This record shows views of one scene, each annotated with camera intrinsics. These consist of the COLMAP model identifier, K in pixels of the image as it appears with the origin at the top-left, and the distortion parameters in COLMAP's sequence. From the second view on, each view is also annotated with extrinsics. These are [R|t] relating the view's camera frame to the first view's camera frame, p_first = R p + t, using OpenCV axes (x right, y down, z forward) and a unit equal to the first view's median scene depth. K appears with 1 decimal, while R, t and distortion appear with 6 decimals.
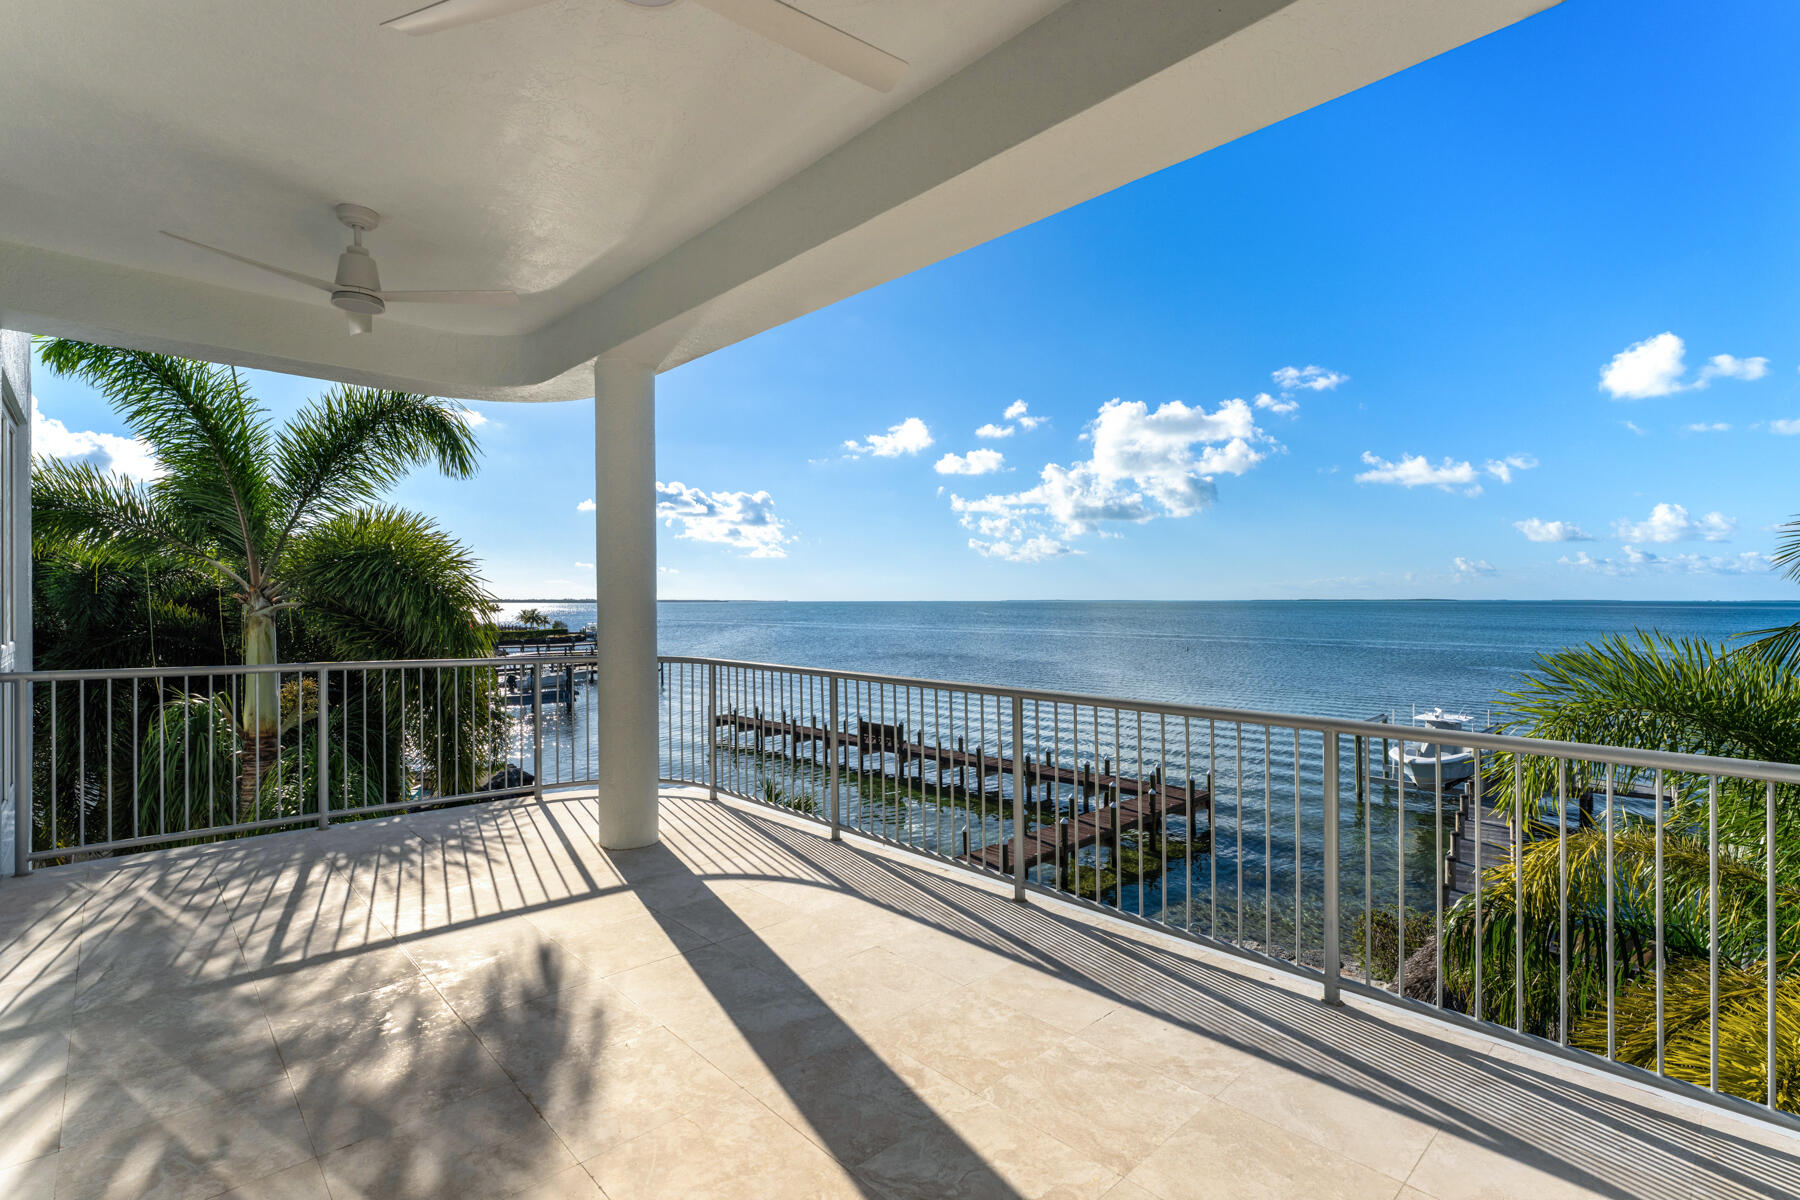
lens RADIAL K [[839.1, 0, 900.0], [0, 839.1, 600.0], [0, 0, 1]] dist [0.000509, 0.000299]
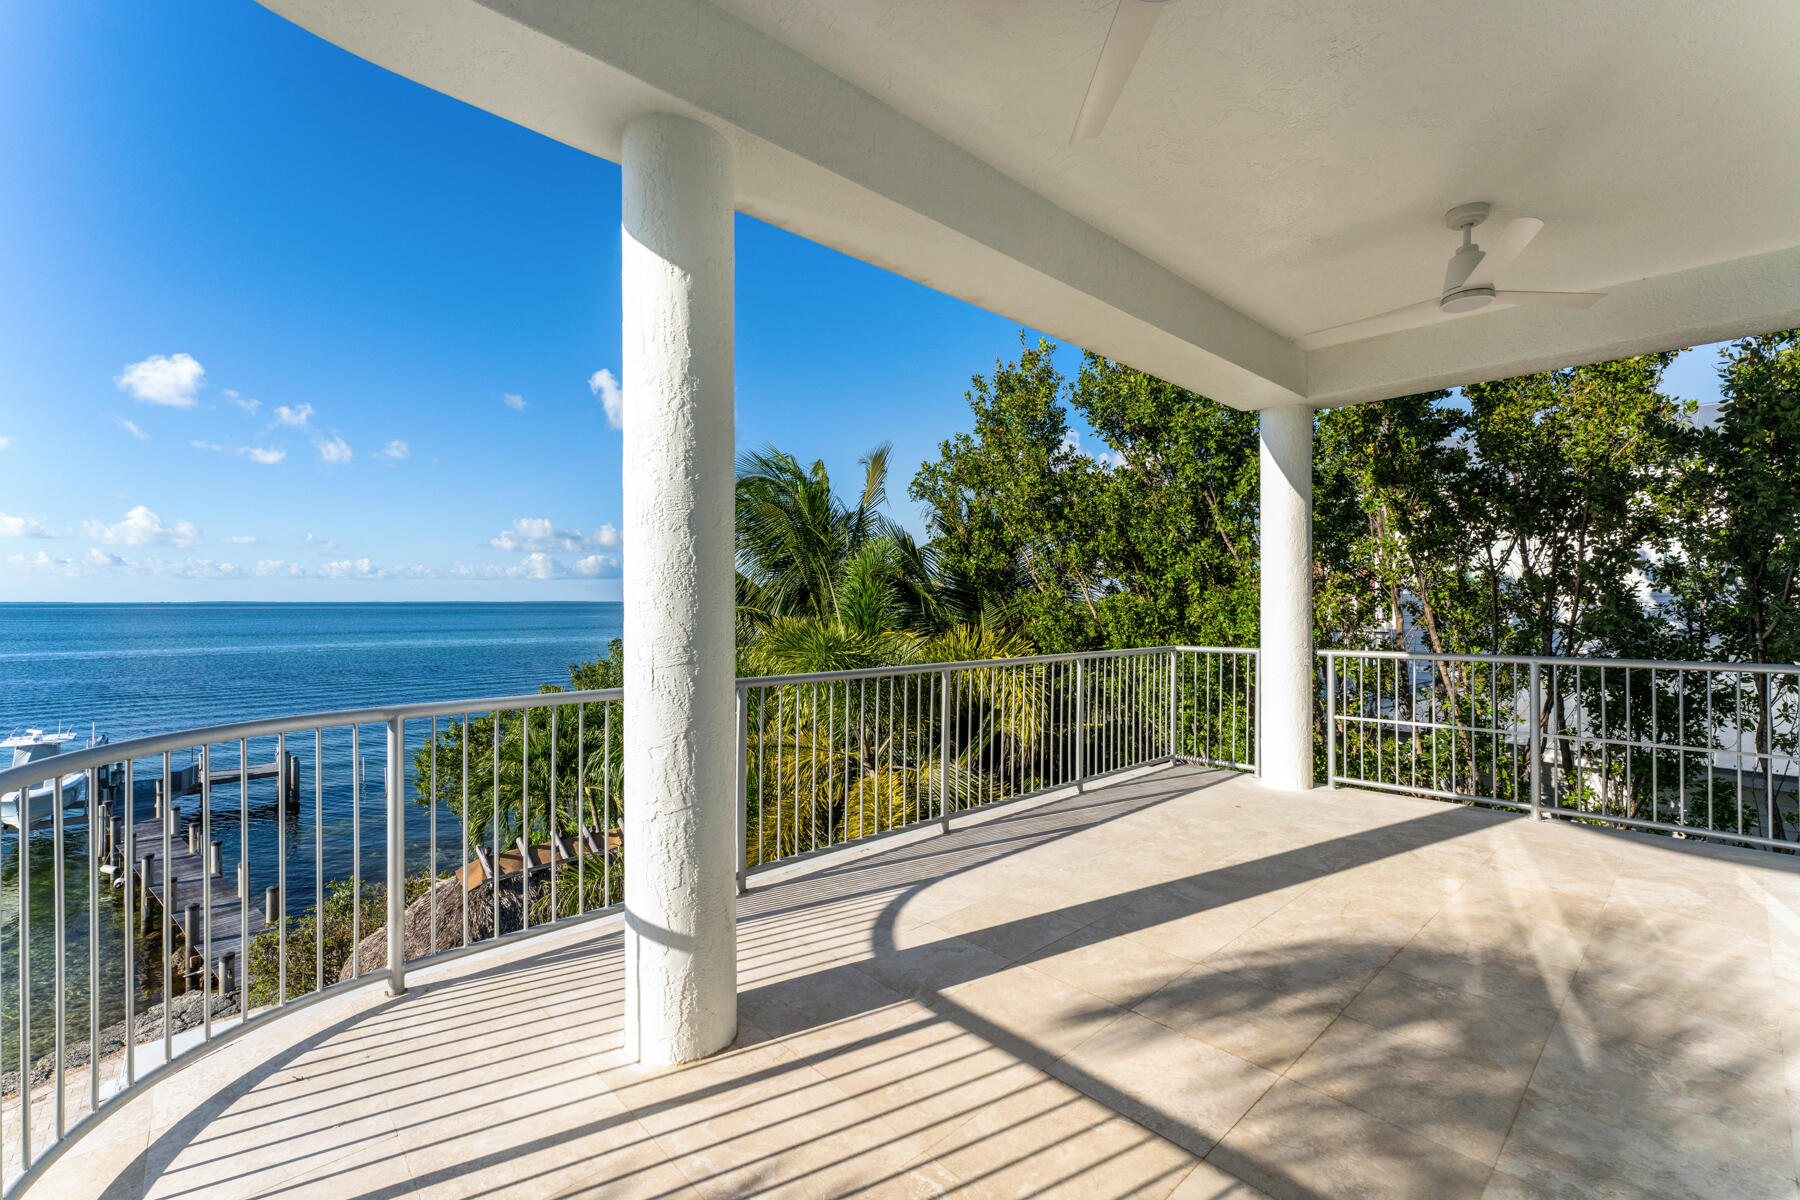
lens RADIAL K [[720.4, 0, 900.0], [0, 720.4, 600.0], [0, 0, 1]] dist [-0.000942, -0.000184]
pose [[0.033598, -0.000245, 0.999435, -0.996708], [-0.009068, 0.999959, 0.000550, -0.004012], [-0.999394, -0.009082, 0.033595, 1.050492]]
